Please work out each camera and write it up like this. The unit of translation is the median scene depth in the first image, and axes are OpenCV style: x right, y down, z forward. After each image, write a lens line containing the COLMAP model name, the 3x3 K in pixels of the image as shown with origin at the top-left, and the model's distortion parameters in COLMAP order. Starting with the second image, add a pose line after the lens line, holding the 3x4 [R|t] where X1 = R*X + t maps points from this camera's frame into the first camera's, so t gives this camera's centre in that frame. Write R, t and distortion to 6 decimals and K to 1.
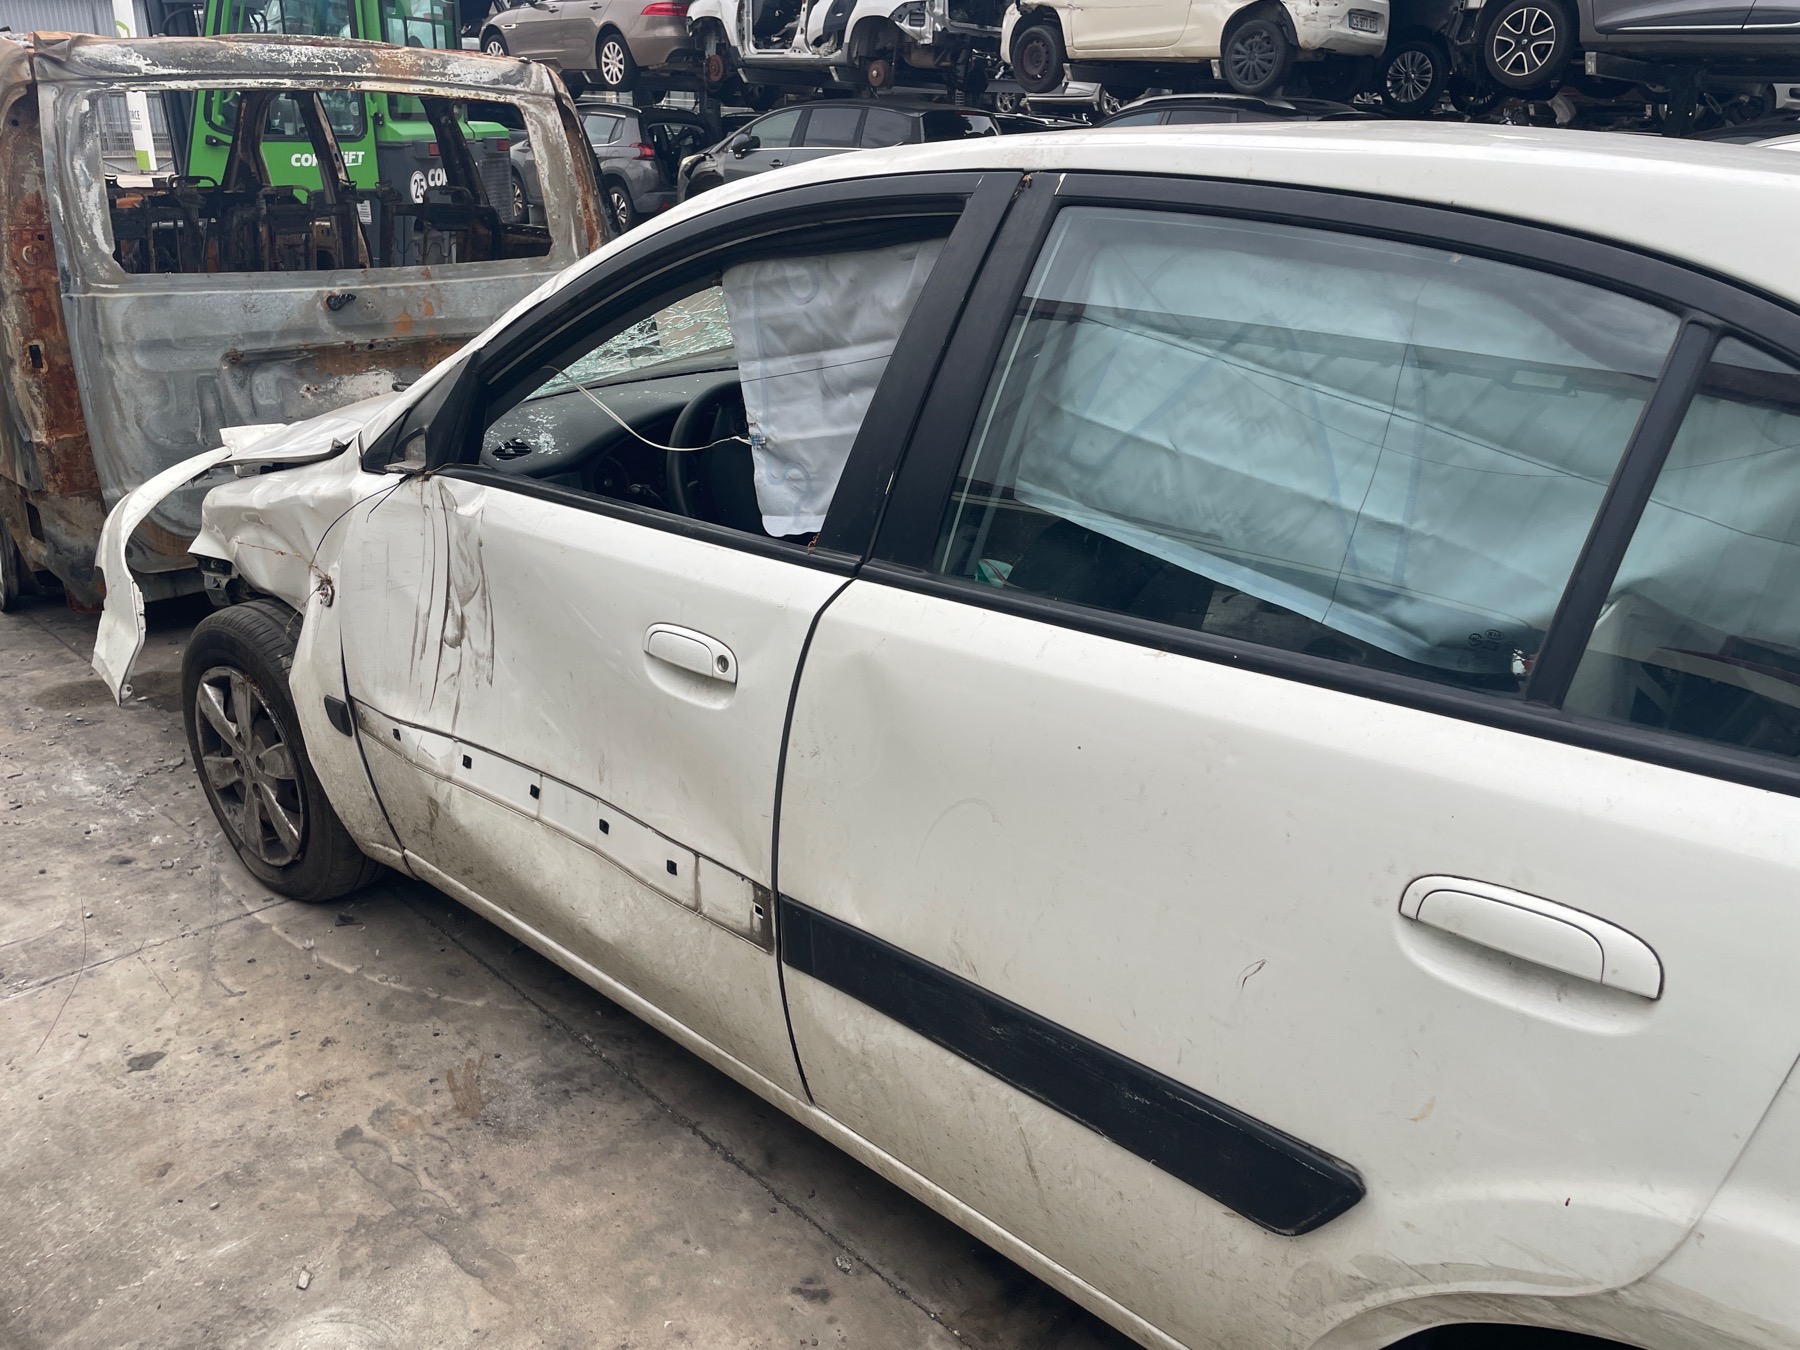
lens RADIAL K [[1364.2, 0, 902.6], [0, 1364.2, 674.2], [0, 0, 1]] dist [0.062494, -0.062388]
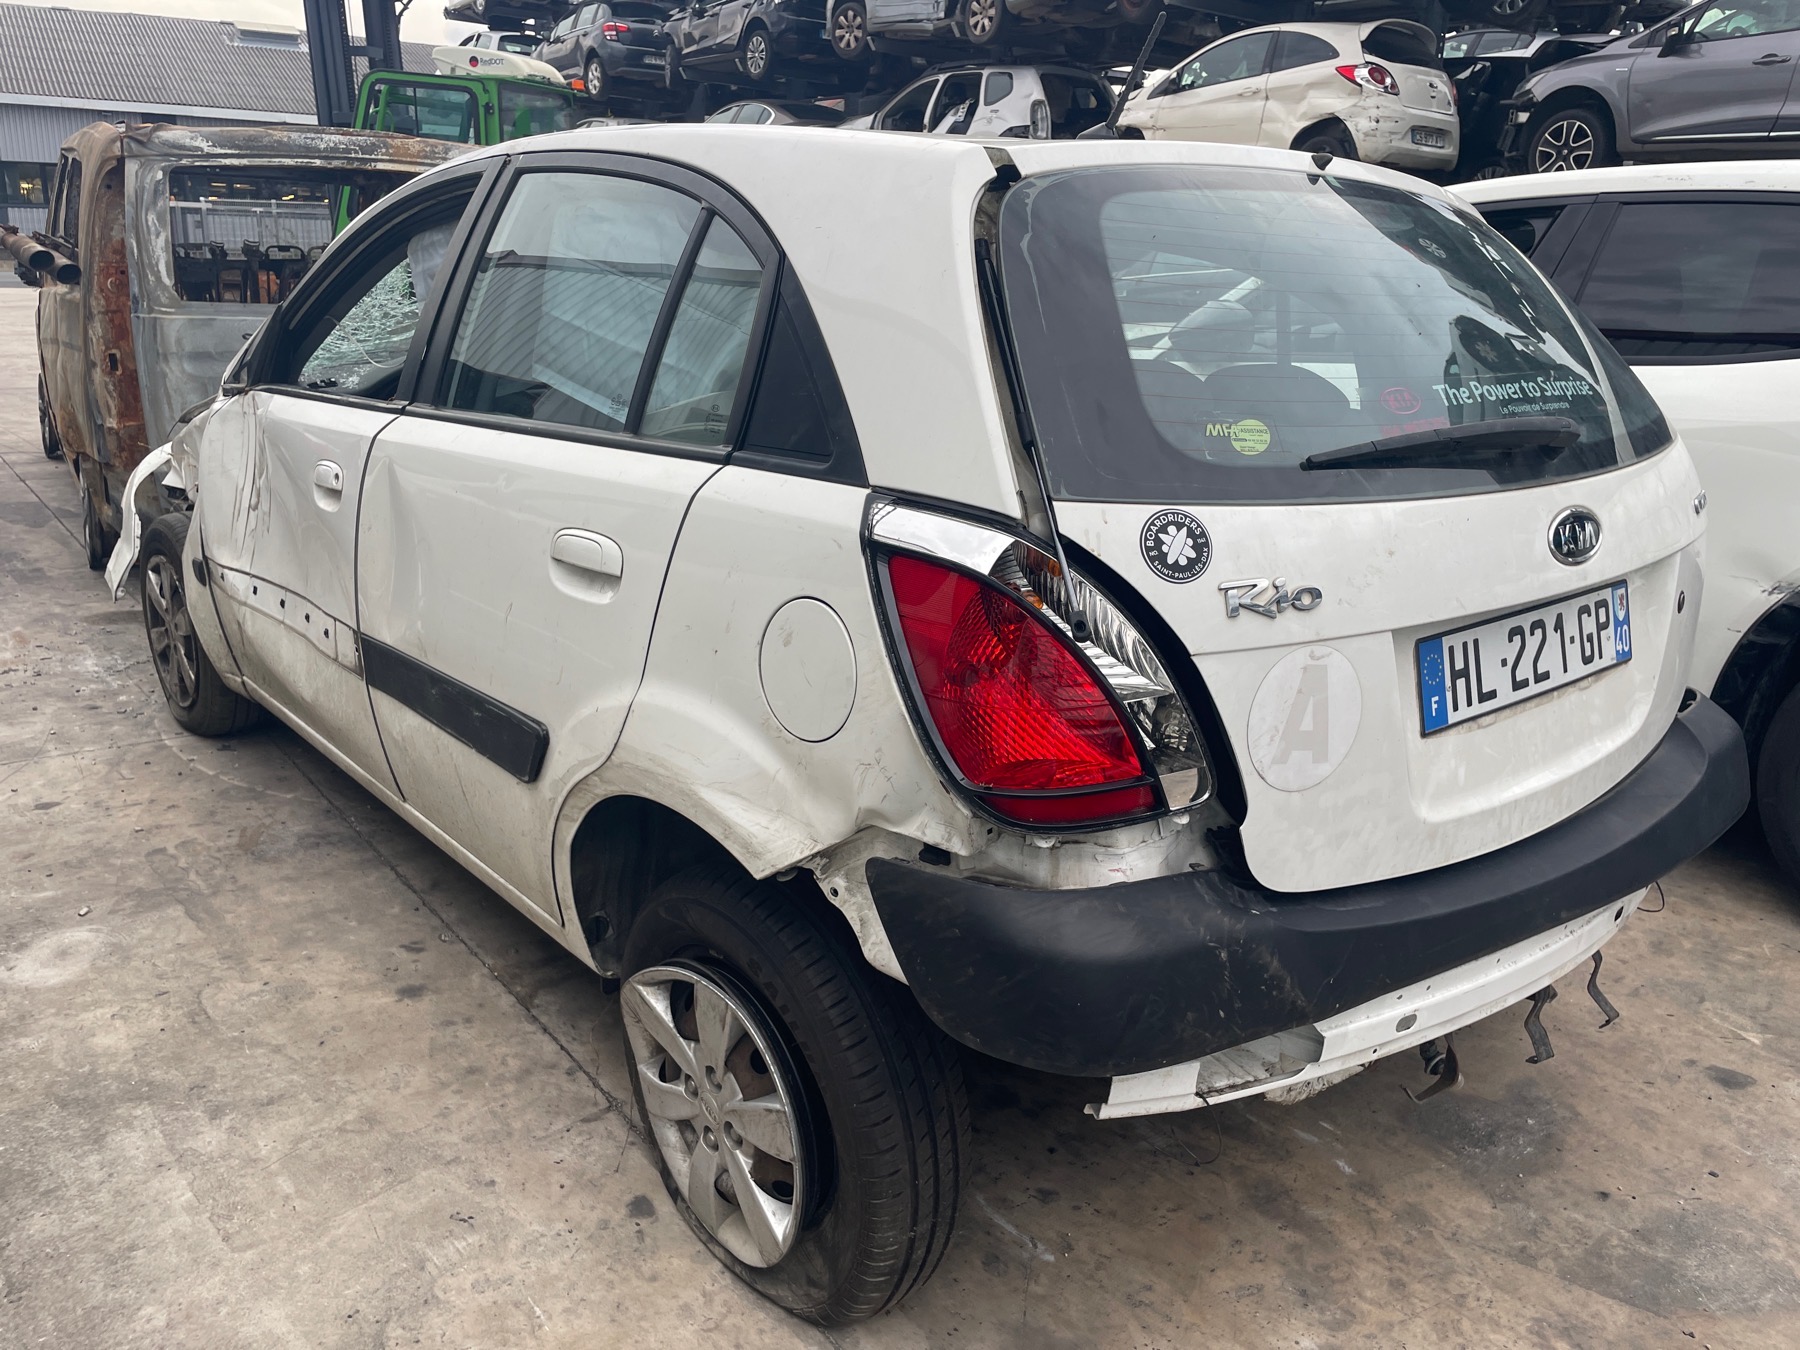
lens RADIAL K [[1364.2, 0, 881.0], [0, 1364.2, 689.0], [0, 0, 1]] dist [0.062494, -0.062388]
pose [[0.988409, 0.051059, -0.142970, 0.363450], [-0.061451, 0.995705, -0.069241, 0.153464], [0.138821, 0.077224, 0.987302, -0.211003]]
